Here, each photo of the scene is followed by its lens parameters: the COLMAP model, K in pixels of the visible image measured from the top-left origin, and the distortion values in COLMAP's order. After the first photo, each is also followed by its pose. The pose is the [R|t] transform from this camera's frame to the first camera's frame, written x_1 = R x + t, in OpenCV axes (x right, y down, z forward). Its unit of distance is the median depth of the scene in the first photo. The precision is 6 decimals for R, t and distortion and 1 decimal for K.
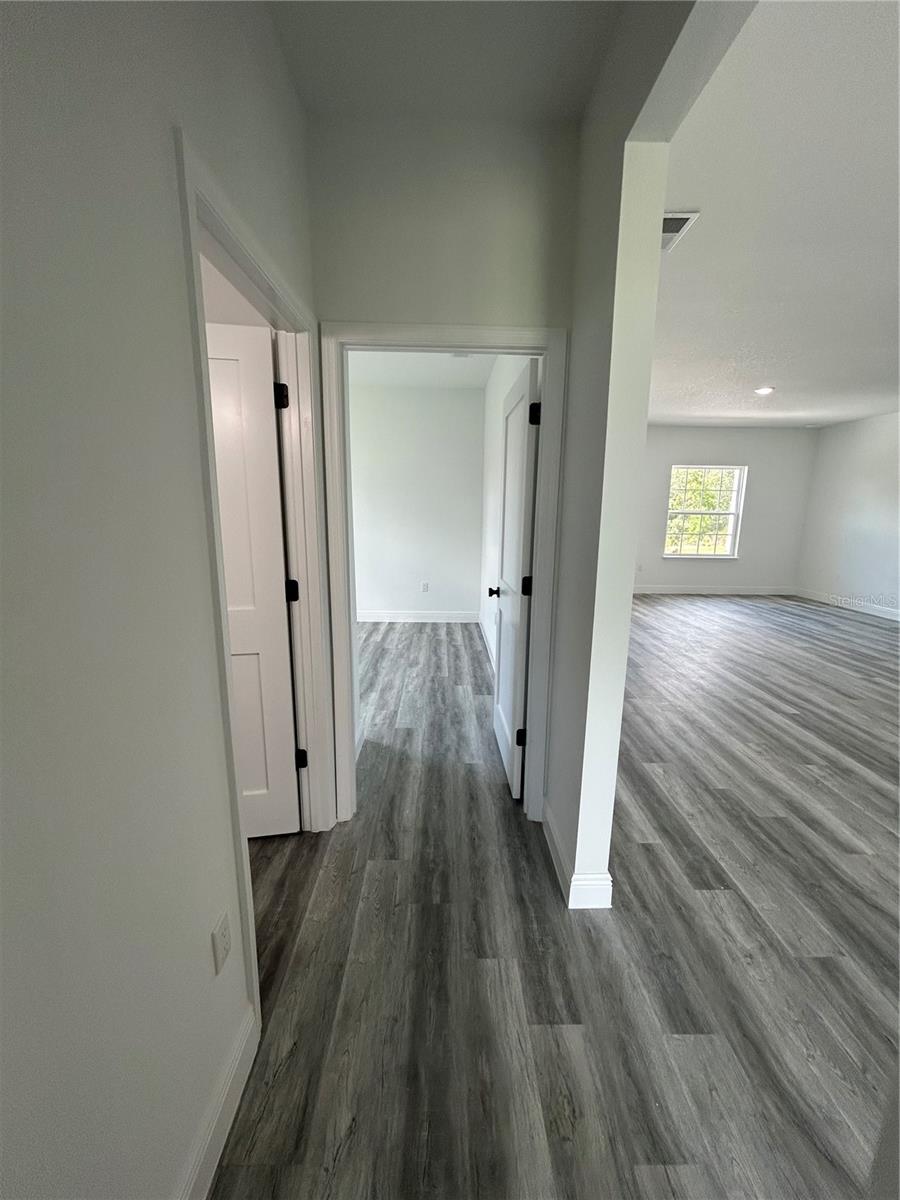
lens RADIAL K [[461.5, 0, 450.0], [0, 461.5, 600.0], [0, 0, 1]] dist [-0.000653, 0.000124]
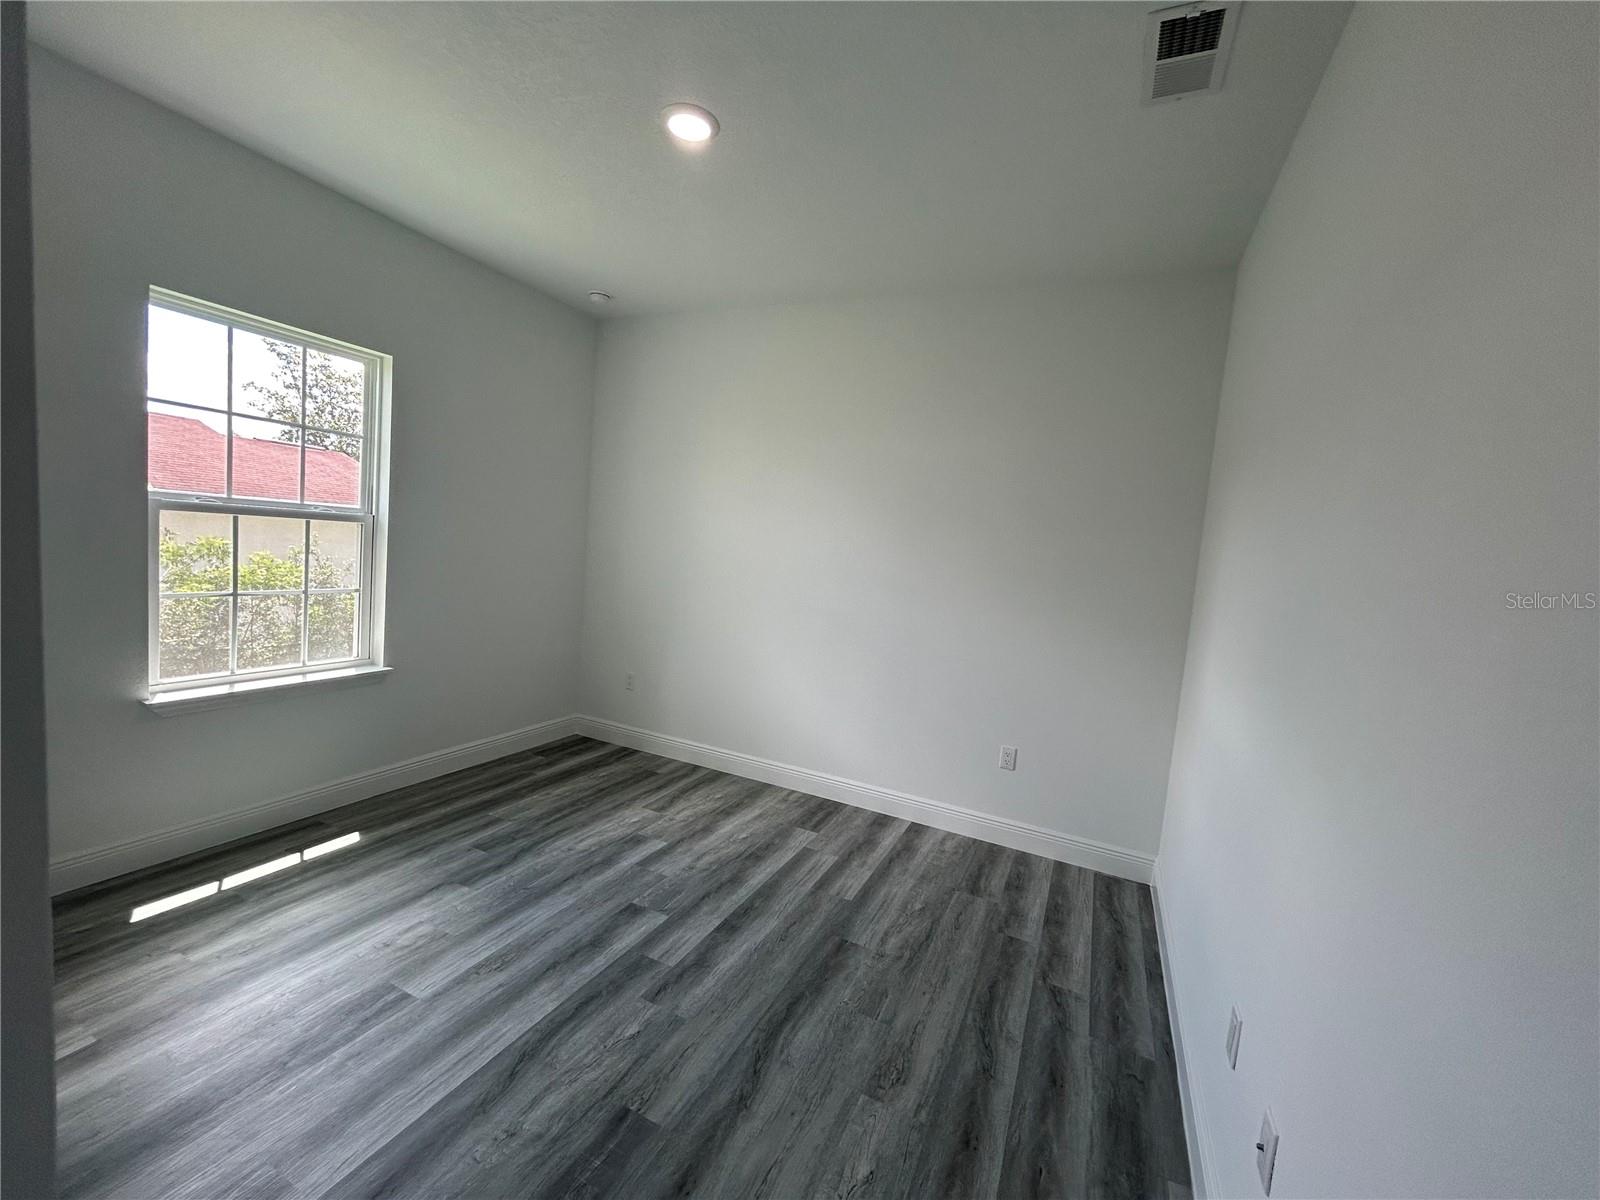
lens RADIAL K [[615.4, 0, 800.0], [0, 615.4, 600.0], [0, 0, 1]] dist [-0.000653, 0.000124]
pose [[0.885875, 0.108137, -0.451145, 0.018352], [-0.167403, 0.981448, -0.093469, -0.131085], [0.432668, 0.158325, 0.887542, 0.631282]]
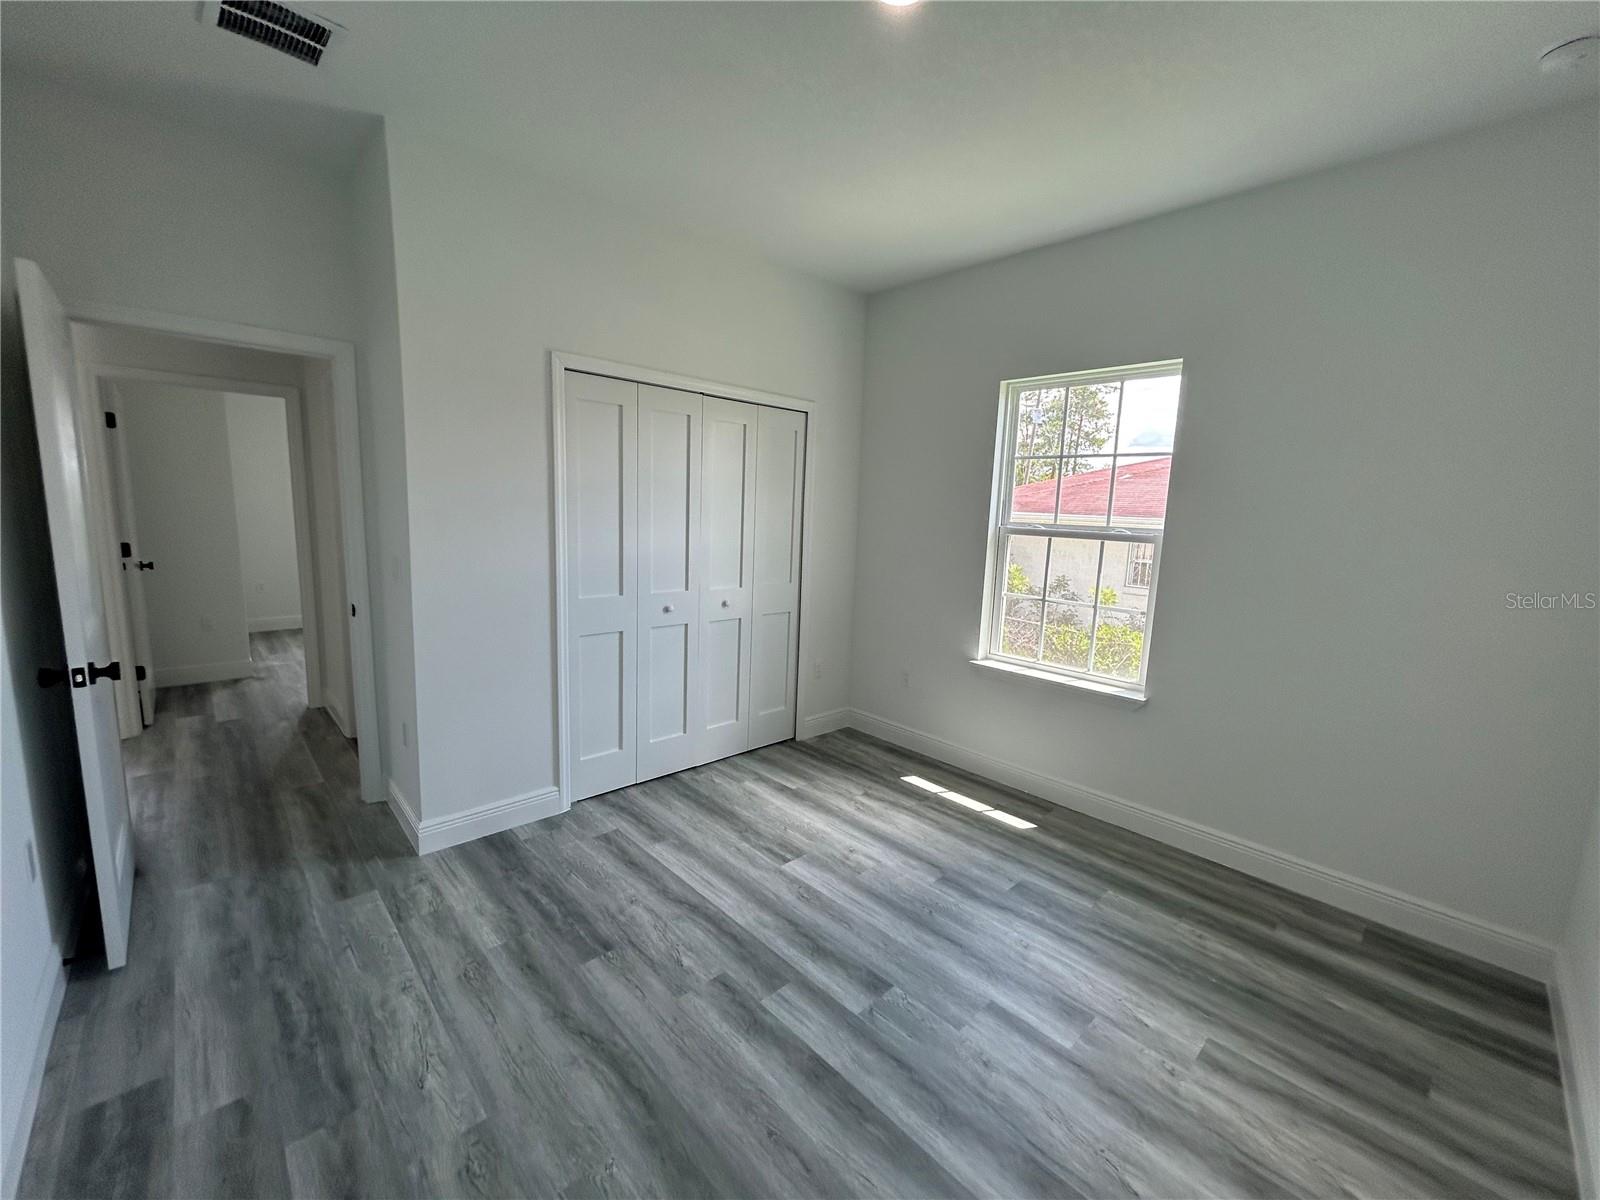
lens RADIAL K [[637.8, 0, 800.0], [0, 637.8, 600.0], [0, 0, 1]] dist [-0.000225, 0.000221]
pose [[-0.732843, 0.064581, -0.677326, 0.006748], [-0.178779, 0.942229, 0.283272, -0.293309], [0.656490, 0.328685, -0.678960, 1.373488]]
